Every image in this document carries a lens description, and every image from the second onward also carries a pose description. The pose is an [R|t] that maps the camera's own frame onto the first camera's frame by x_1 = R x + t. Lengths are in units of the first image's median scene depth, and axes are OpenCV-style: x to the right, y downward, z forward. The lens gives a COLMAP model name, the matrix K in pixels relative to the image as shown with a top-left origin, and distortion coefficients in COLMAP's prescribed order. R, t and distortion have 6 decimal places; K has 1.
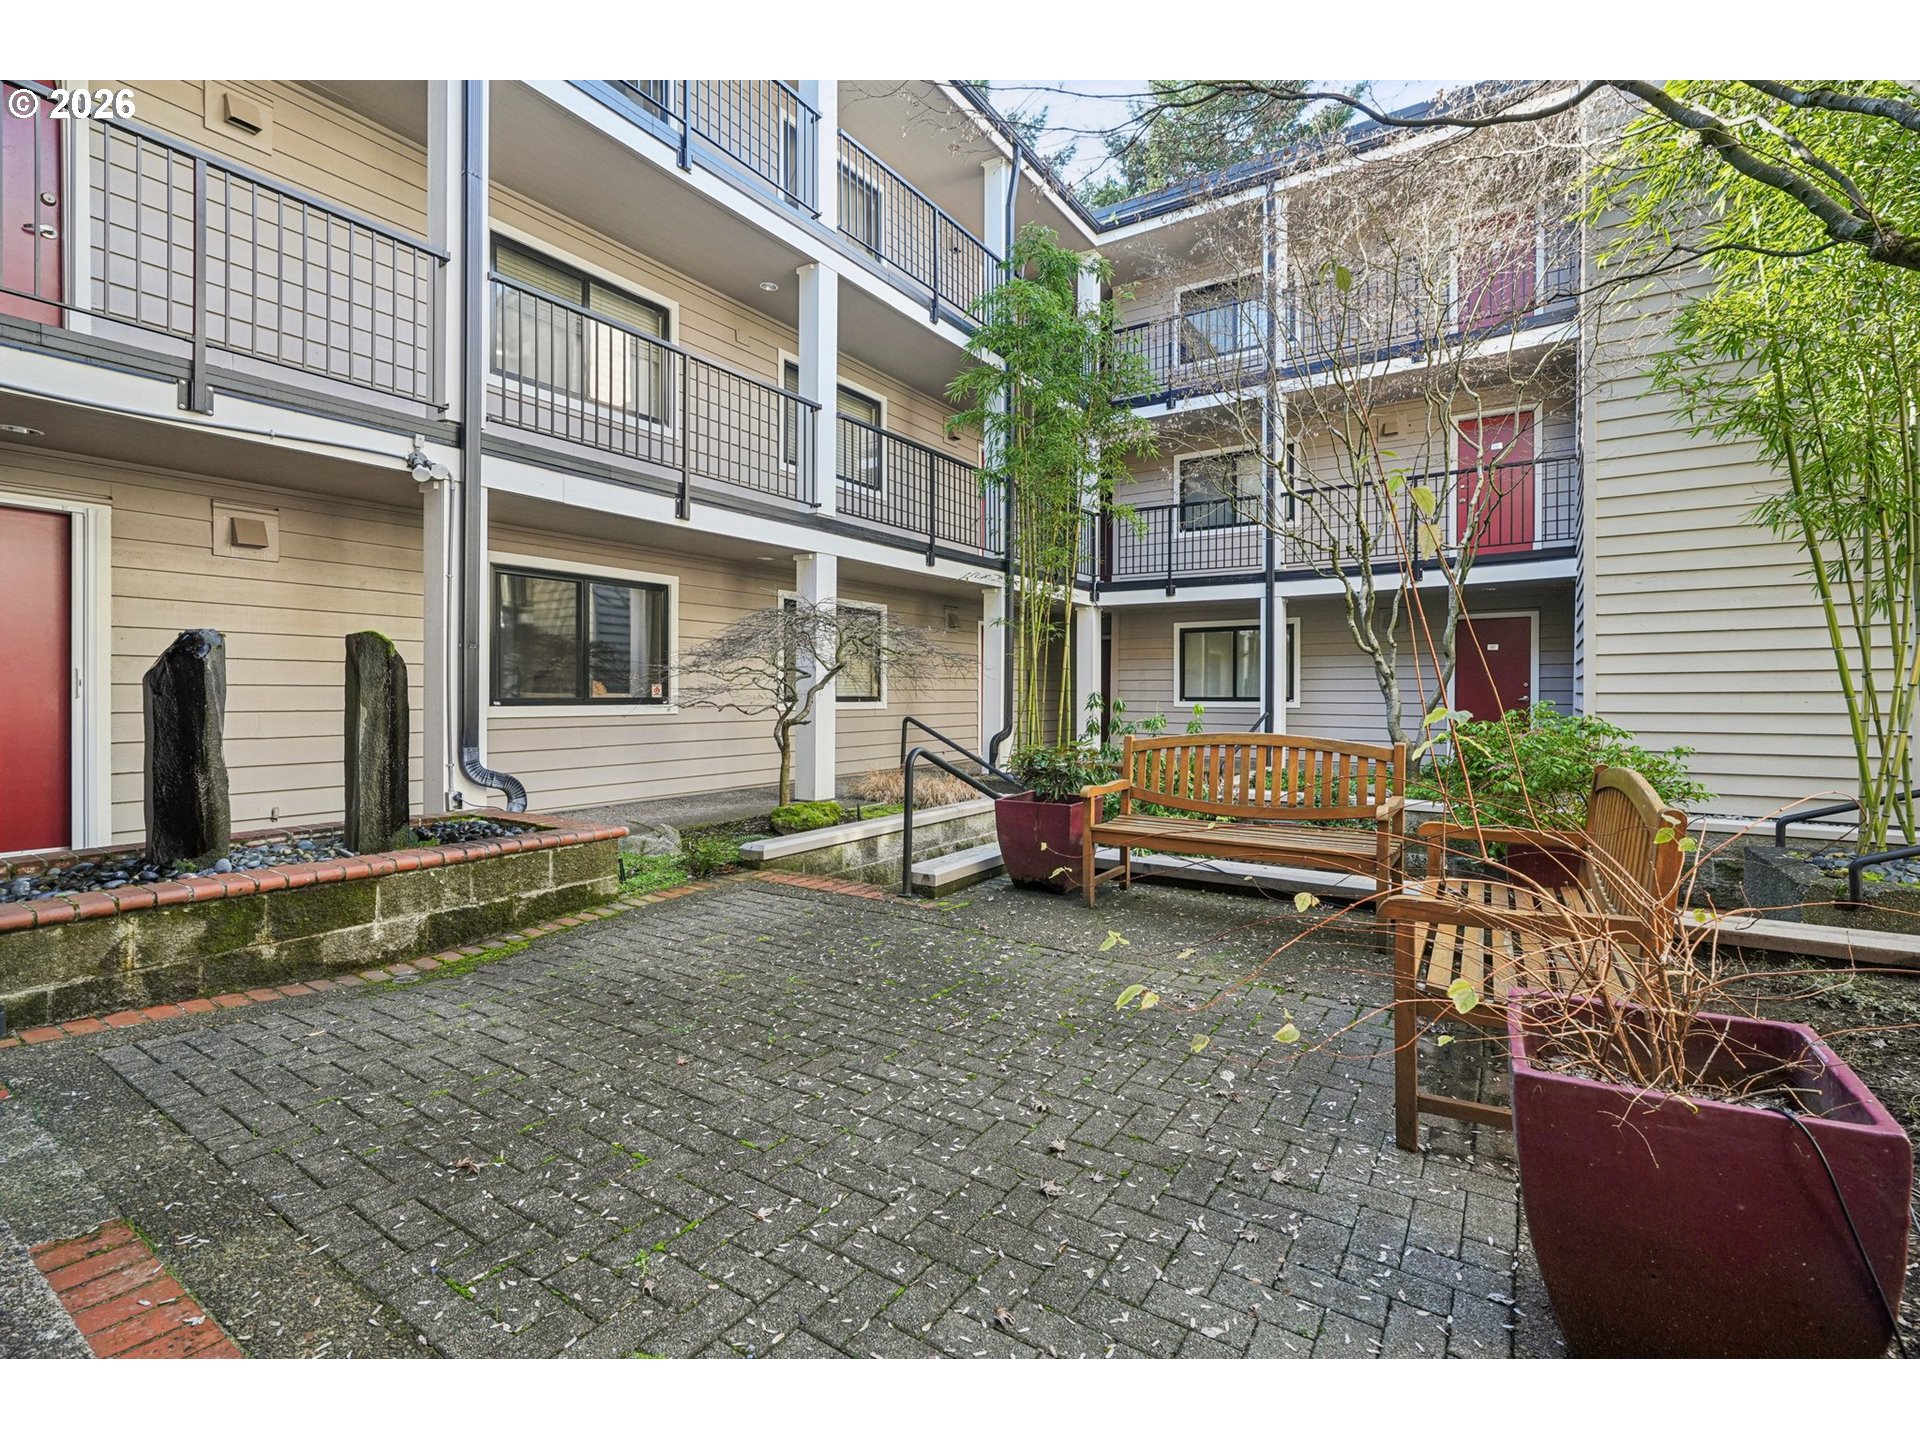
lens RADIAL K [[868.4, 0, 954.6], [0, 868.4, 703.2], [0, 0, 1]] dist [-0.016564, 0.006309]
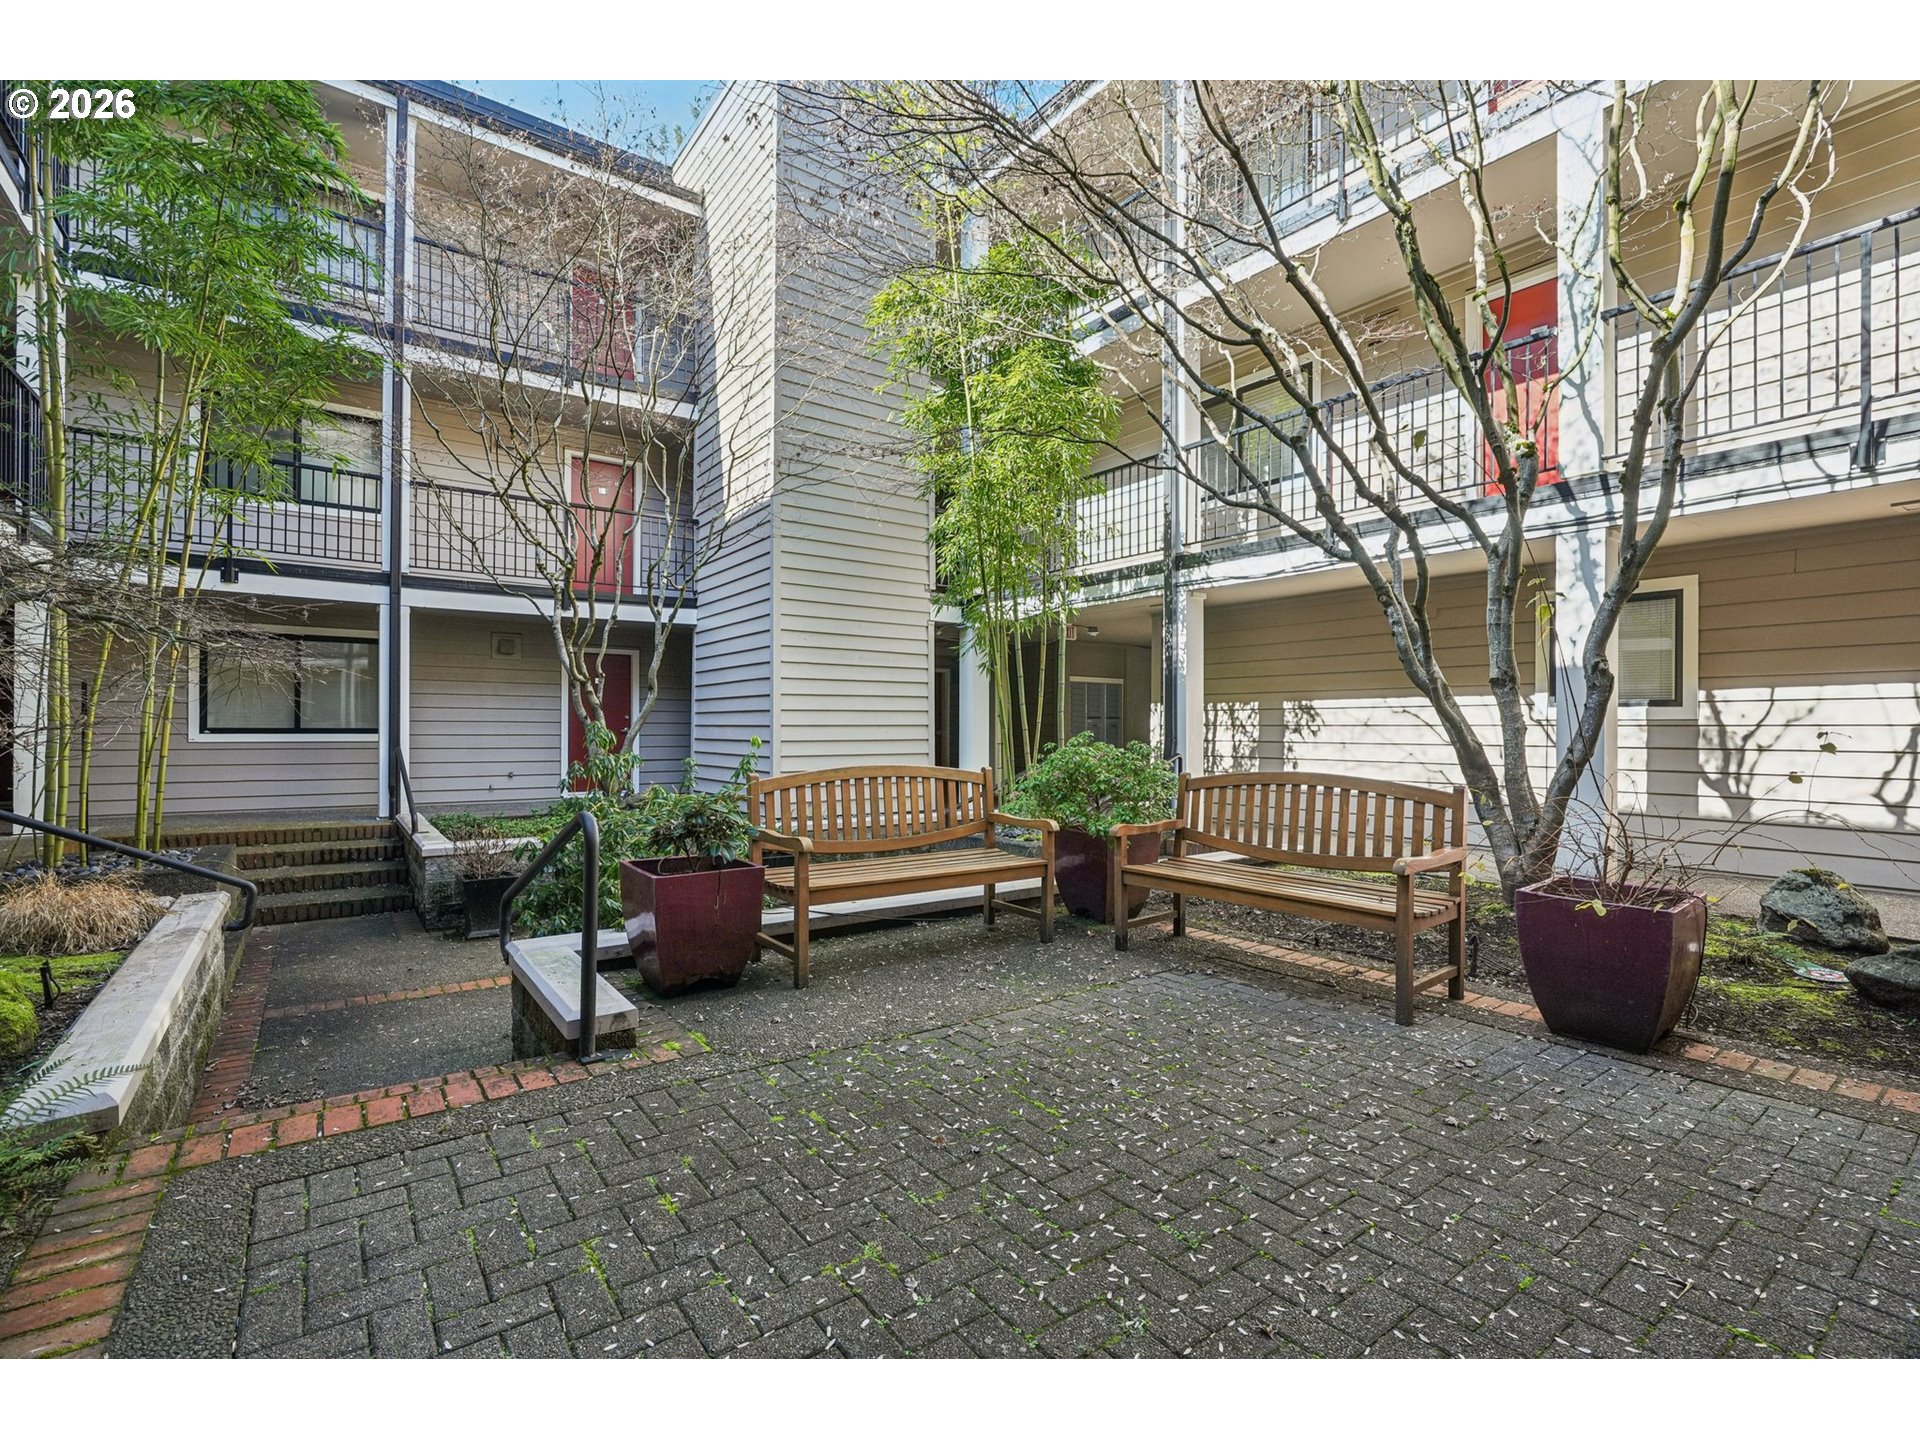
lens RADIAL K [[868.4, 0, 958.8], [0, 868.4, 730.0], [0, 0, 1]] dist [-0.016564, 0.006309]
pose [[0.330216, 0.002003, 0.943903, -0.386872], [0.004182, 0.999985, -0.003585, -0.000611], [-0.943896, 0.005131, 0.330202, 0.407870]]
